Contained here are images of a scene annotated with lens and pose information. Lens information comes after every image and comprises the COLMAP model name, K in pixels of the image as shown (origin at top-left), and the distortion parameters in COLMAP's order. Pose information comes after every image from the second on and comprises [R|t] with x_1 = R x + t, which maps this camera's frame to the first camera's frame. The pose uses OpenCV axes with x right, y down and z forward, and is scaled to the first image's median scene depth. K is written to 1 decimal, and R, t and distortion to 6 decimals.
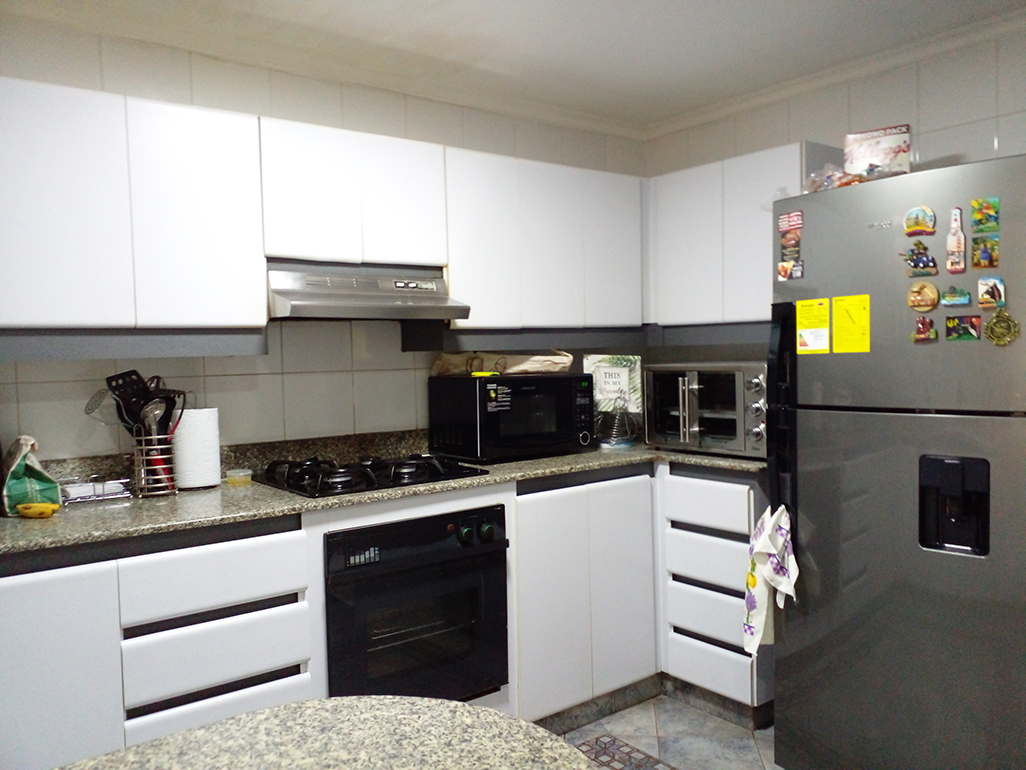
lens RADIAL K [[843.2, 0, 546.5], [0, 843.2, 383.2], [0, 0, 1]] dist [0.222631, -0.470665]
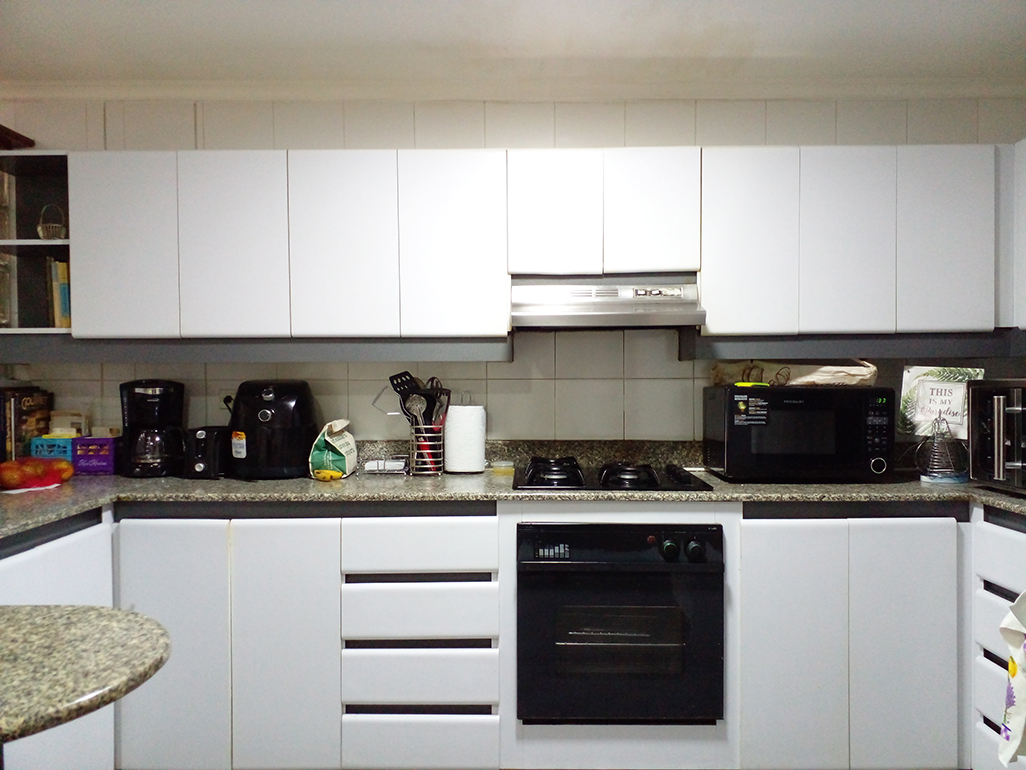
lens RADIAL K [[853.1, 0, 513.0], [0, 853.1, 385.0], [0, 0, 1]] dist [0.153157, -0.275532]
pose [[0.773557, 0.025206, -0.633225, 0.362641], [-0.037640, 0.999272, -0.006206, 0.005592], [0.632607, 0.028635, 0.773943, 0.127294]]
